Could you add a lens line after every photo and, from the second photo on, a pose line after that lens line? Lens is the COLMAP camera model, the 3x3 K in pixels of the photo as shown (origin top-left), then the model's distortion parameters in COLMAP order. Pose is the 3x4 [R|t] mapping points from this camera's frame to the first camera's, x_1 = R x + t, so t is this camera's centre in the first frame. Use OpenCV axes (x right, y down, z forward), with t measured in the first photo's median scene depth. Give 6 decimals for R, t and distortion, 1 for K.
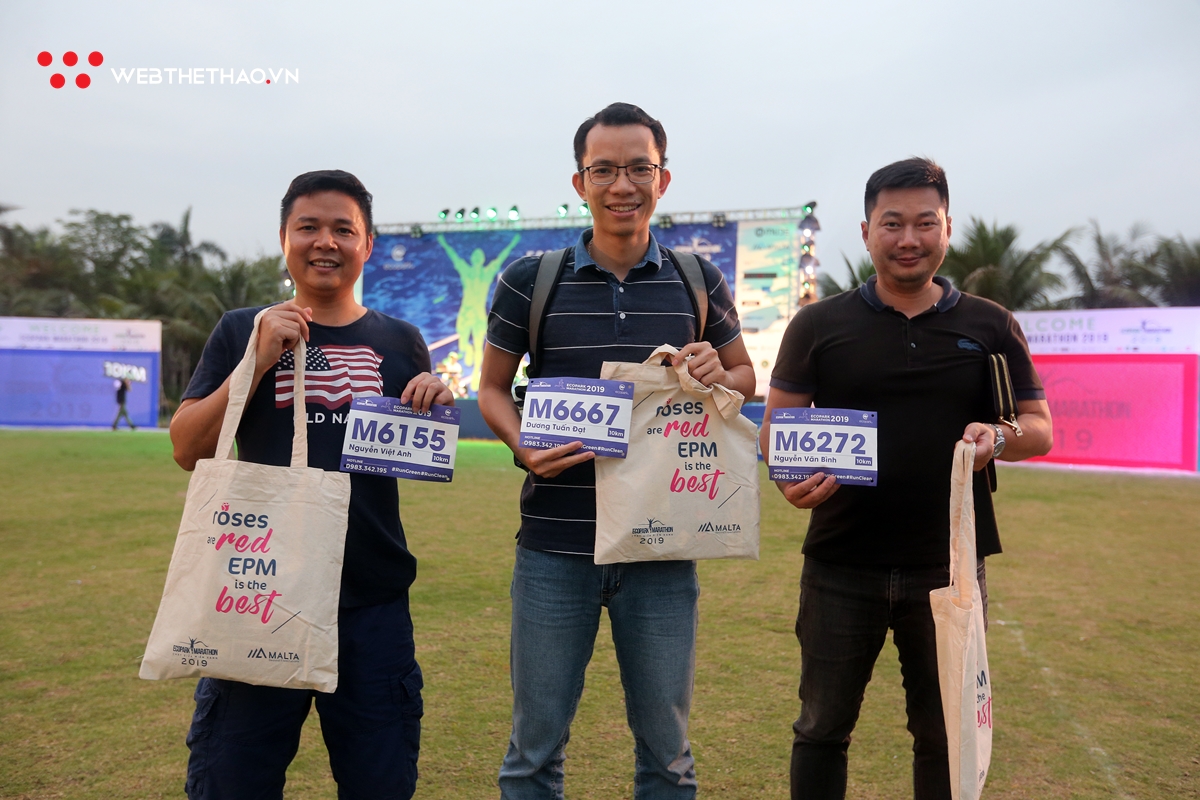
lens RADIAL K [[1054.6, 0, 599.3], [0, 1054.6, 391.3], [0, 0, 1]] dist [0.068305, 0.018106]
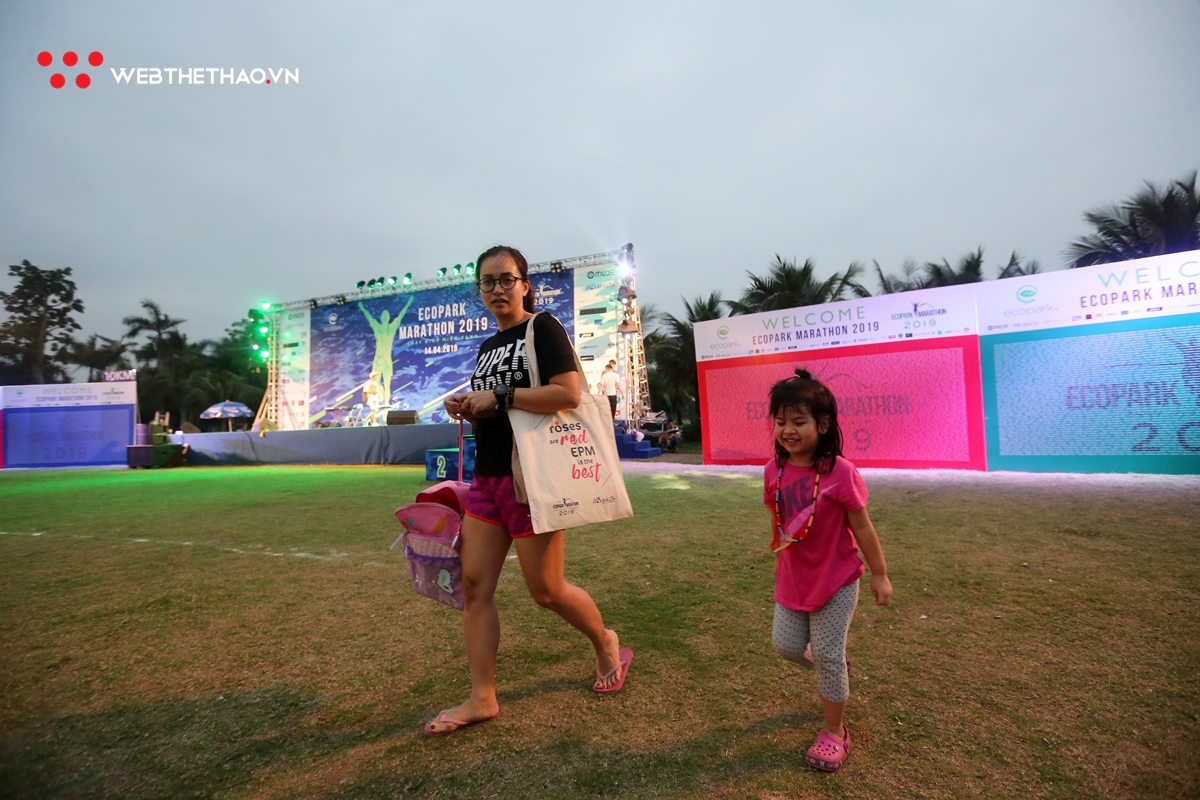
lens RADIAL K [[567.7, 0, 596.0], [0, 567.7, 402.9], [0, 0, 1]] dist [-0.005537, -0.000202]
pose [[0.995806, -0.056143, -0.072243, 0.182804], [0.053937, 0.998027, -0.032125, 0.012660], [0.073904, 0.028094, 0.996870, 0.345287]]
